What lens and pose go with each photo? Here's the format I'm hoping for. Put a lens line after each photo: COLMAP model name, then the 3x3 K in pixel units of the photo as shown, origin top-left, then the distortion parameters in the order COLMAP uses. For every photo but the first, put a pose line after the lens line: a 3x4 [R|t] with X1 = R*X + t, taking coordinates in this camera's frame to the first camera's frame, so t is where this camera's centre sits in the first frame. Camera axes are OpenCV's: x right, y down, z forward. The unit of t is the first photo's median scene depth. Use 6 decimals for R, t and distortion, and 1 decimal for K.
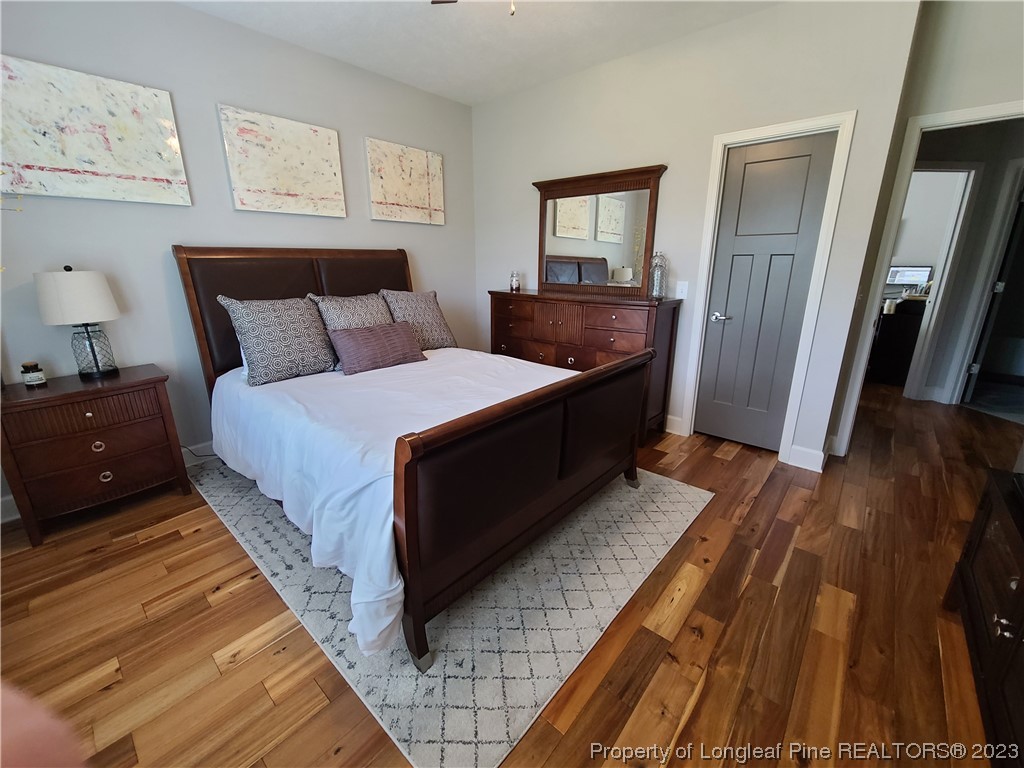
lens RADIAL K [[418.6, 0, 513.5], [0, 418.6, 380.9], [0, 0, 1]] dist [0.000394, -0.000884]
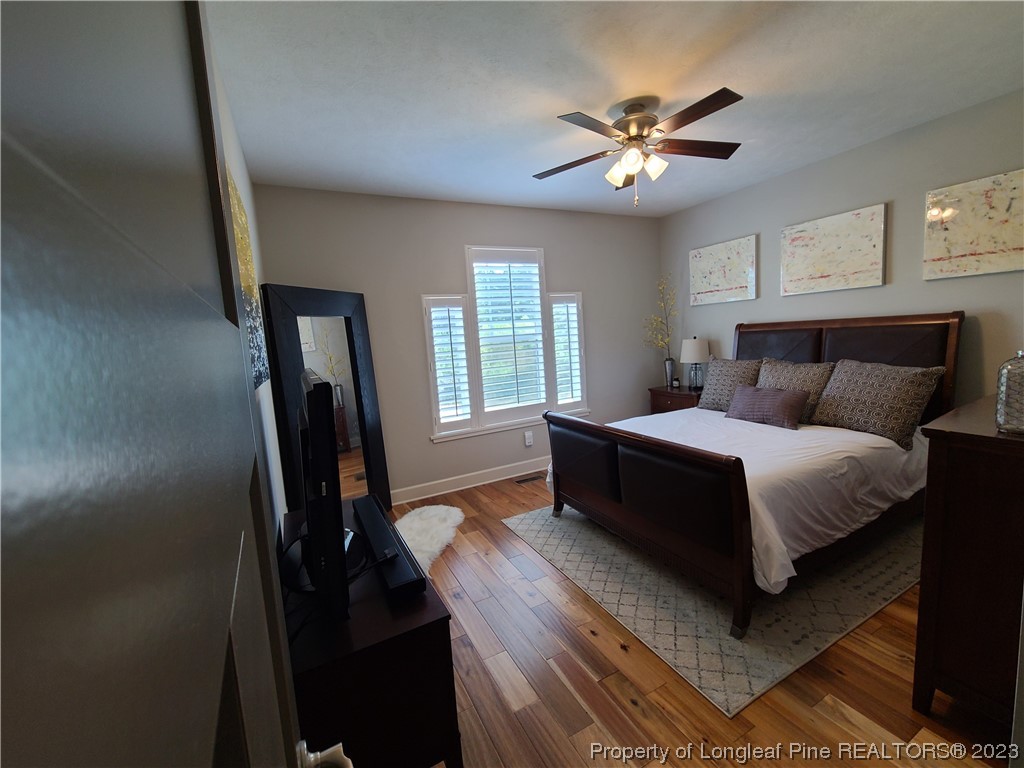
lens RADIAL K [[418.6, 0, 510.7], [0, 418.6, 383.0], [0, 0, 1]] dist [0.000394, -0.000884]
pose [[-0.367324, 0.135662, -0.920146, 1.010312], [-0.192290, 0.956855, 0.217836, -0.259867], [0.909999, 0.256951, -0.325389, 0.701488]]
